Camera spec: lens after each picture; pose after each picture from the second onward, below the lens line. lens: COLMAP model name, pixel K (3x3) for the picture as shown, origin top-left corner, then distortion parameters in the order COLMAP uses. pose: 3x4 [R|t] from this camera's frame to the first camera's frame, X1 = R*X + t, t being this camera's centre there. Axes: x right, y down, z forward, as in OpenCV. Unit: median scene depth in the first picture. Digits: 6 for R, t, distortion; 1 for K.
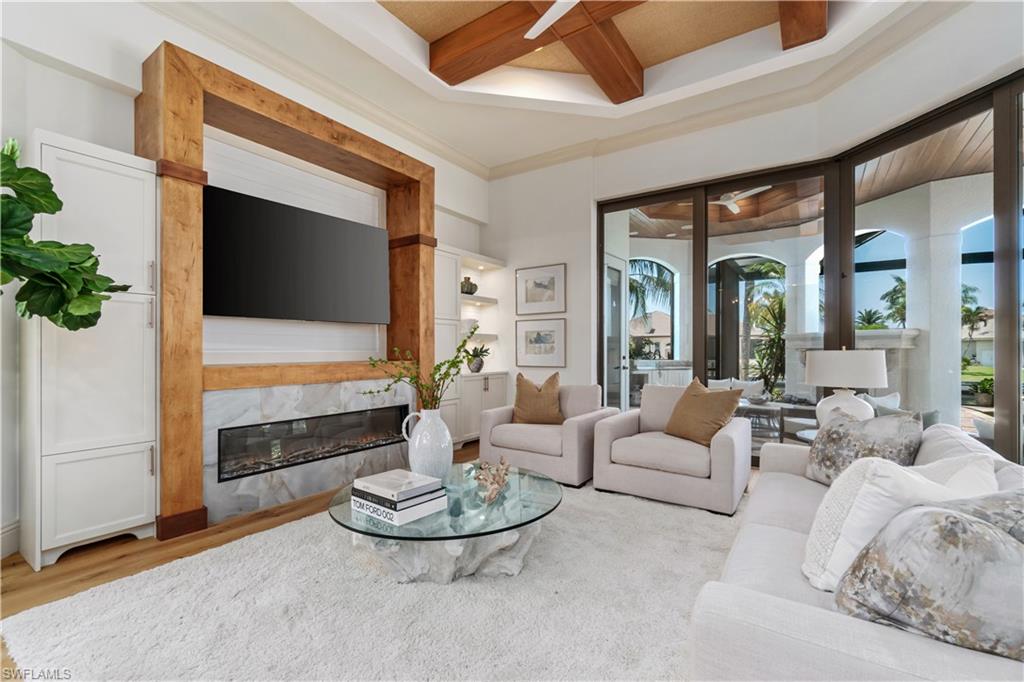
lens RADIAL K [[443.2, 0, 511.7], [0, 443.2, 346.7], [0, 0, 1]] dist [0.001638, 0.000293]
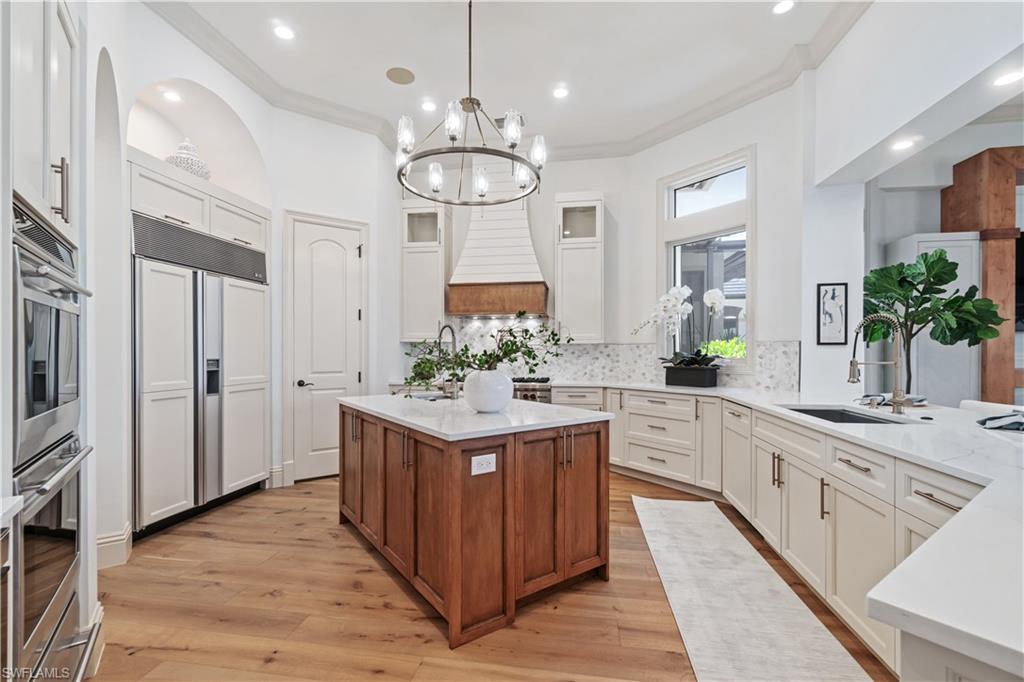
lens RADIAL K [[443.2, 0, 510.2], [0, 443.2, 348.3], [0, 0, 1]] dist [0.001638, 0.000293]
pose [[0.431510, -0.001420, -0.902107, -0.128867], [0.004485, 0.999990, 0.000571, -0.029495], [0.902097, -0.004292, 0.431512, -1.032306]]
